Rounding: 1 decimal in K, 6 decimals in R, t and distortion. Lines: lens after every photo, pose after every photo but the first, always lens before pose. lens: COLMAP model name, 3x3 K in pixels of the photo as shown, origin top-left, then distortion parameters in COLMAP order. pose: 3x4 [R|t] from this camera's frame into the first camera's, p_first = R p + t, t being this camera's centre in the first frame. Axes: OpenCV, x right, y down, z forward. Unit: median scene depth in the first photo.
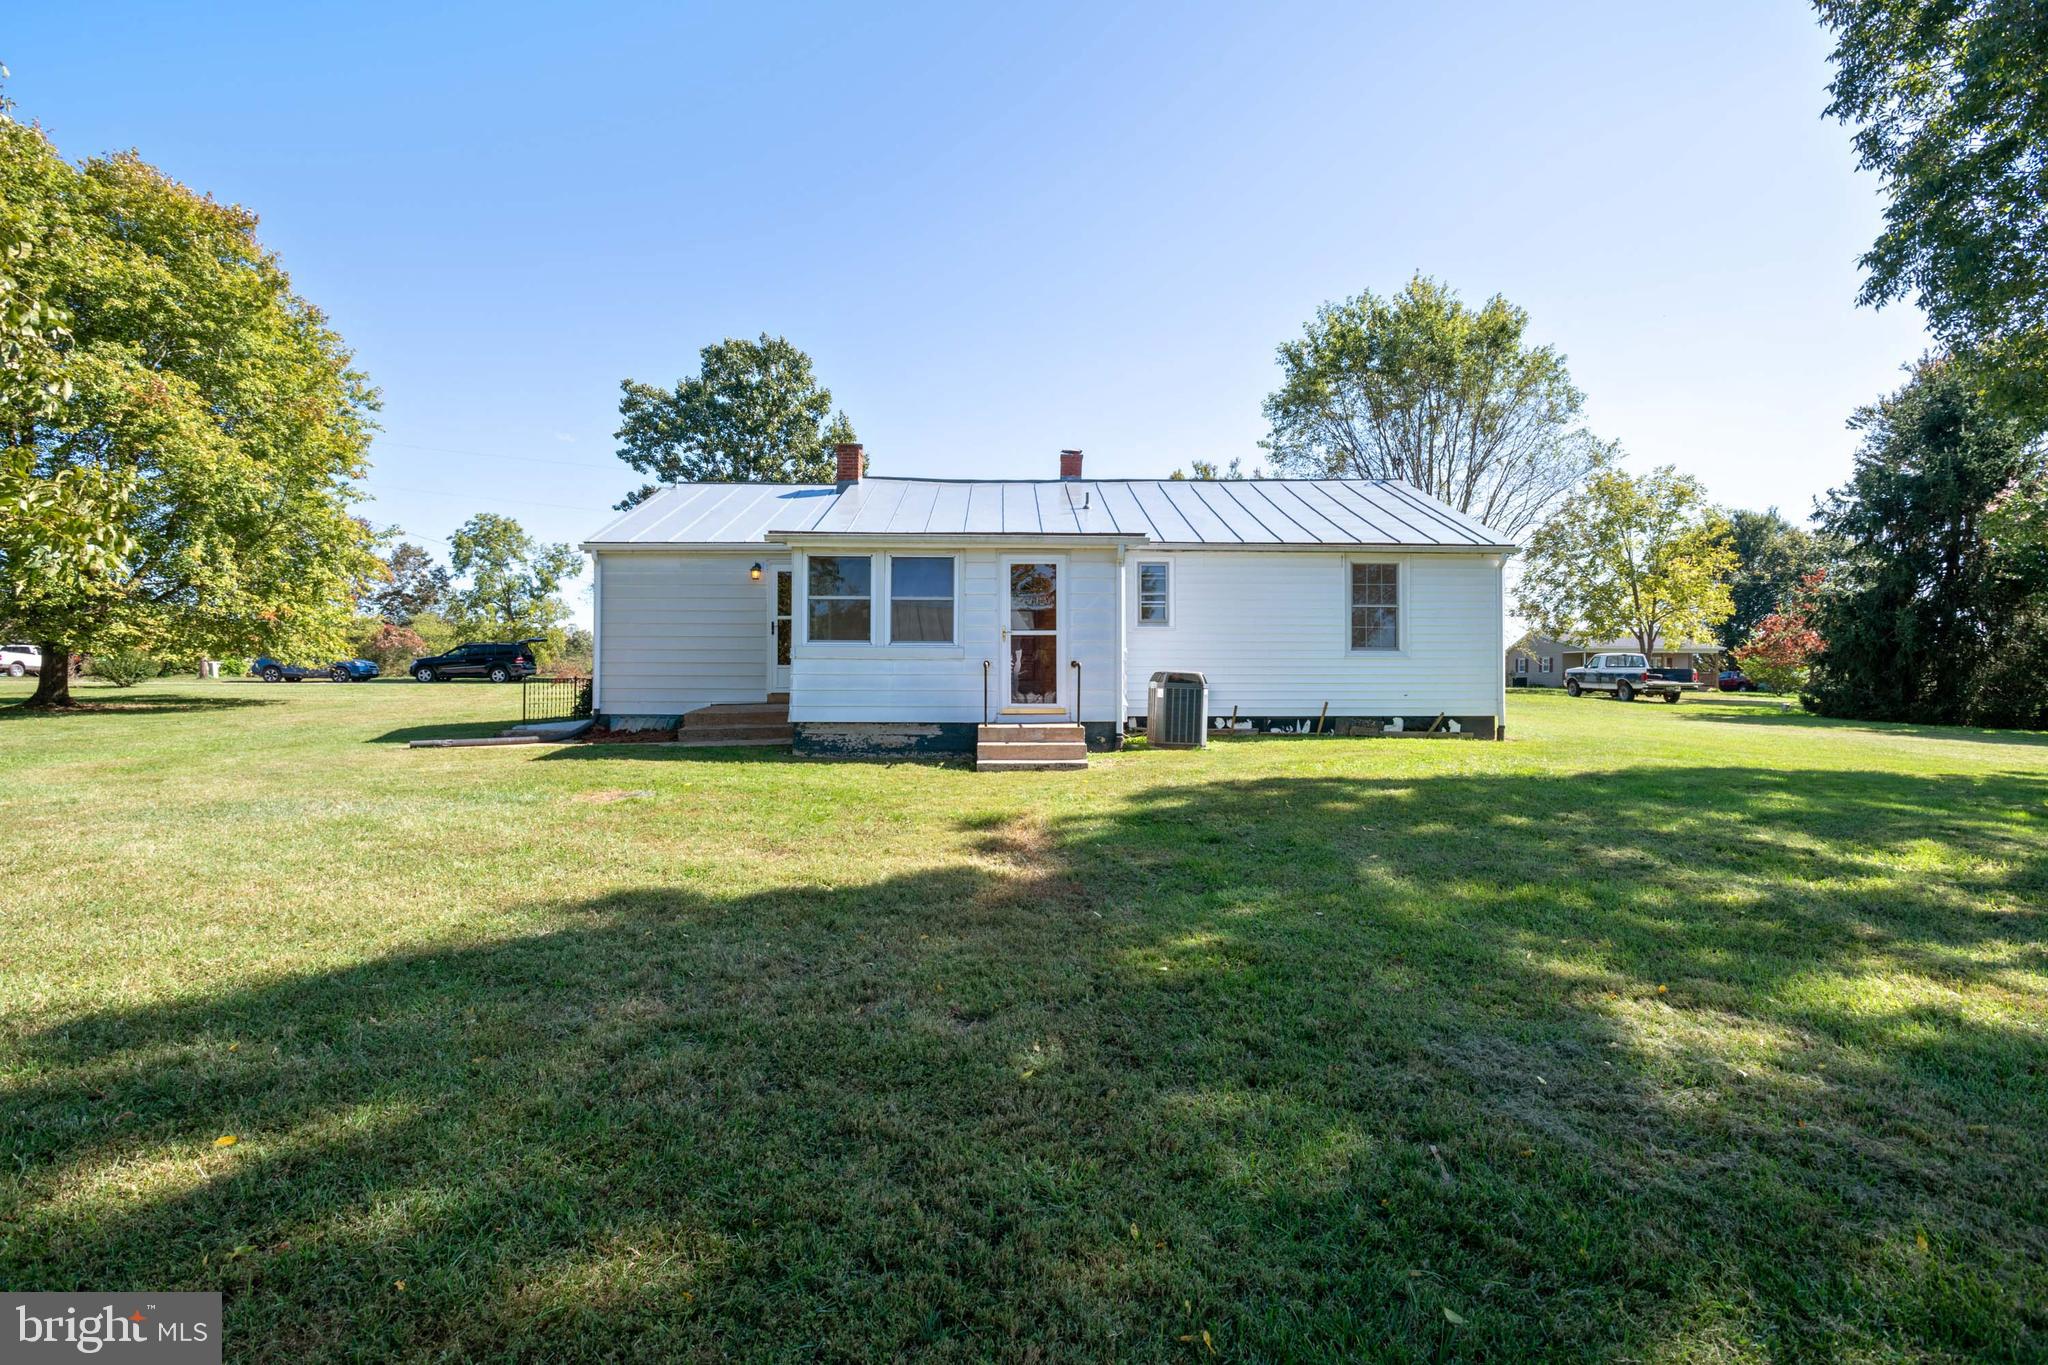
lens RADIAL K [[980.2, 0, 1024.4], [0, 980.2, 687.4], [0, 0, 1]] dist [-0.016554, 0.014732]
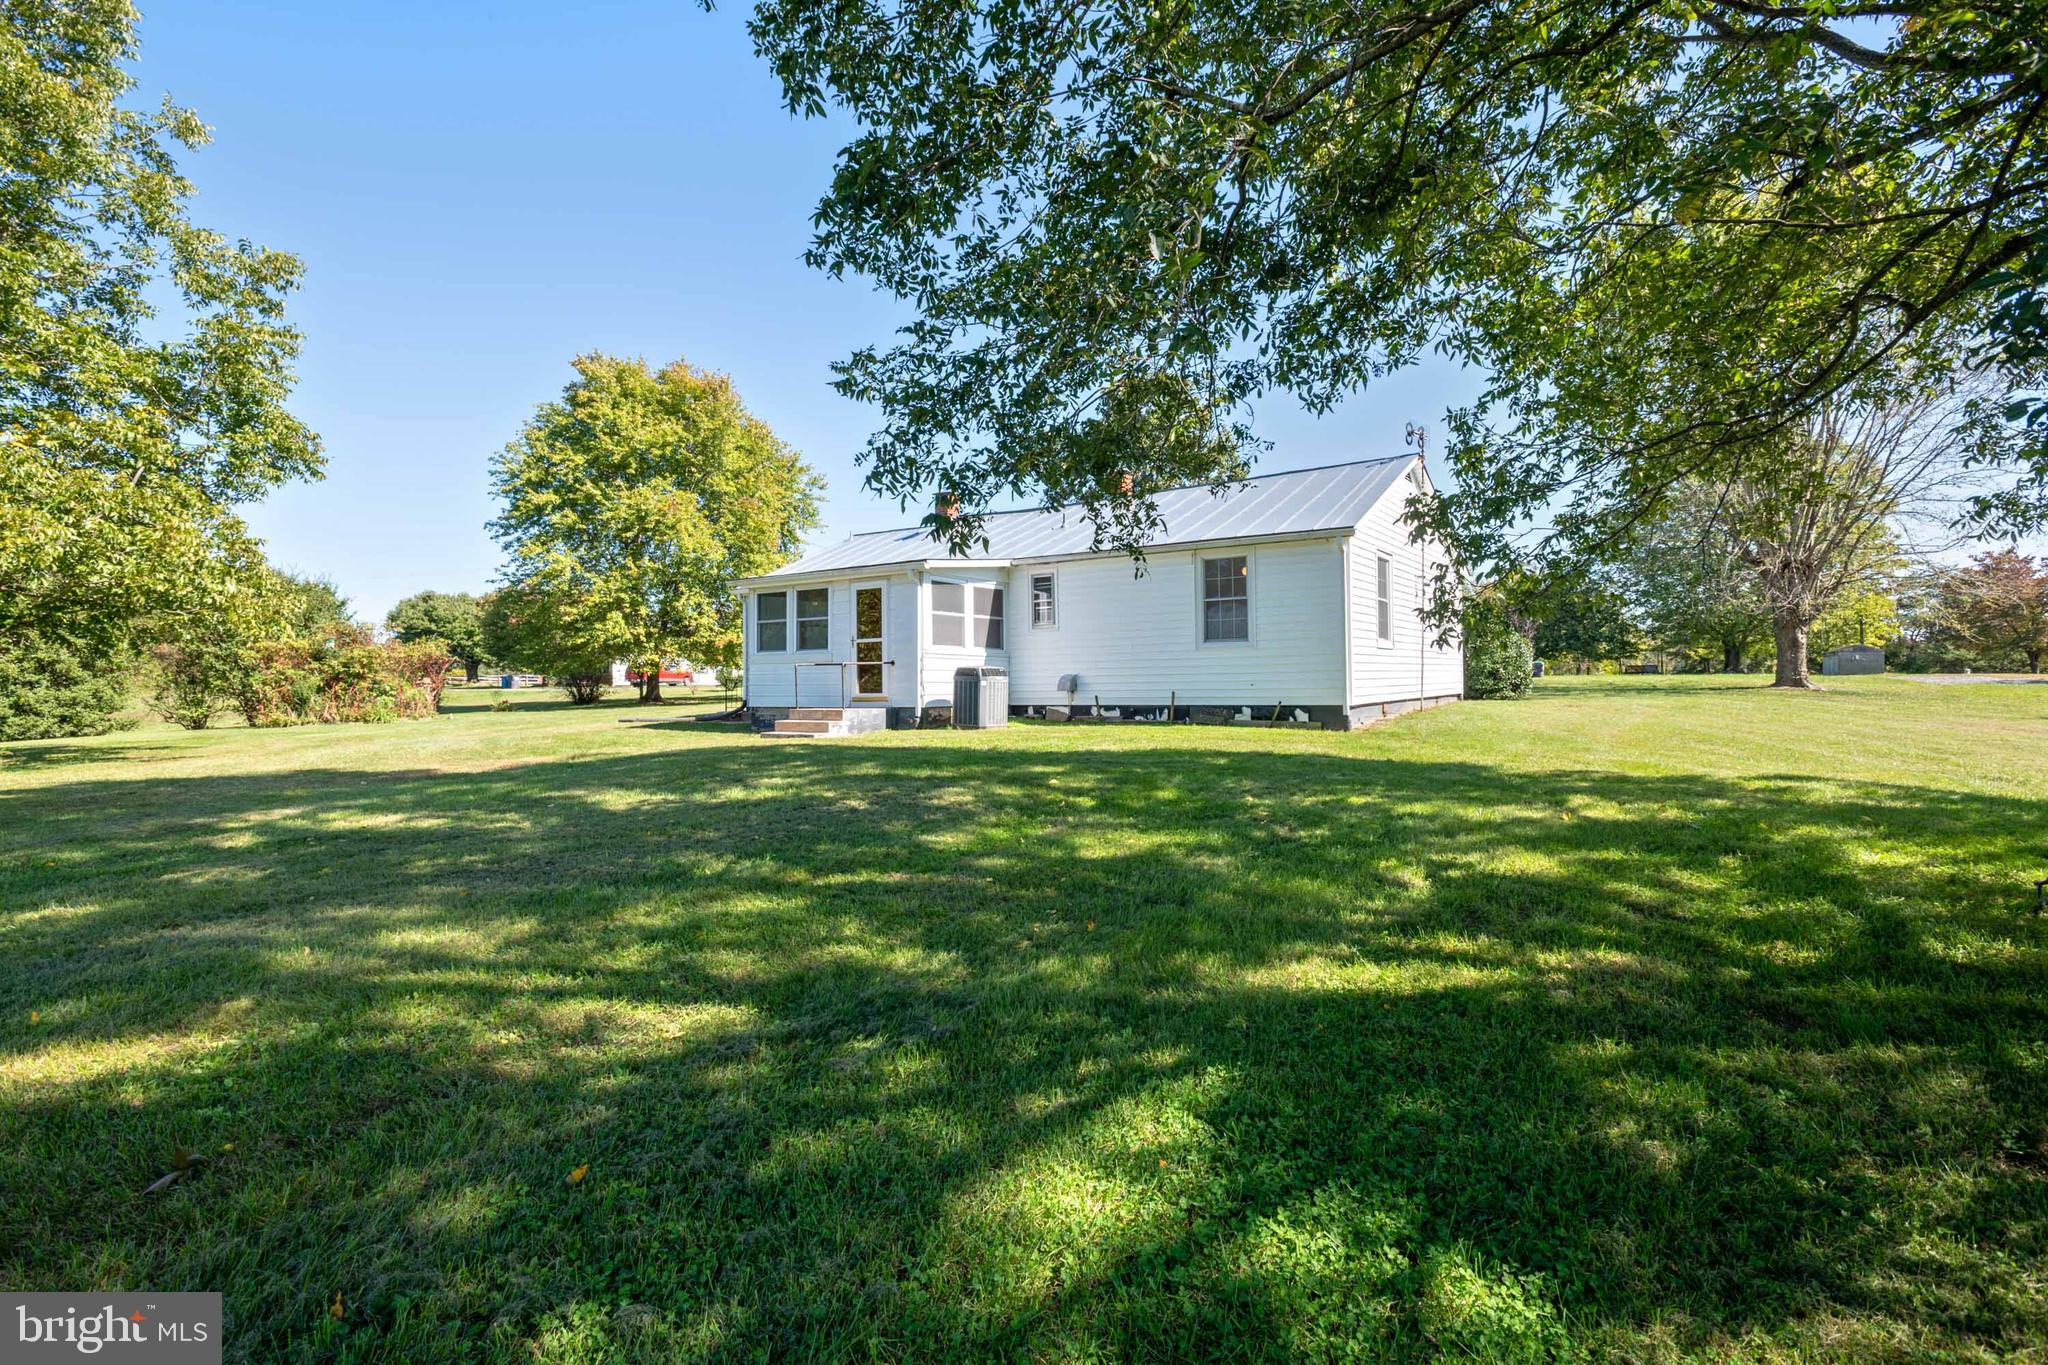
lens RADIAL K [[980.2, 0, 1026.9], [0, 980.2, 677.3], [0, 0, 1]] dist [-0.016554, 0.014732]
pose [[0.819507, -0.014988, -0.572873, 0.783731], [0.009591, 0.999877, -0.012439, 0.010752], [0.572989, 0.004699, 0.819550, 0.026390]]
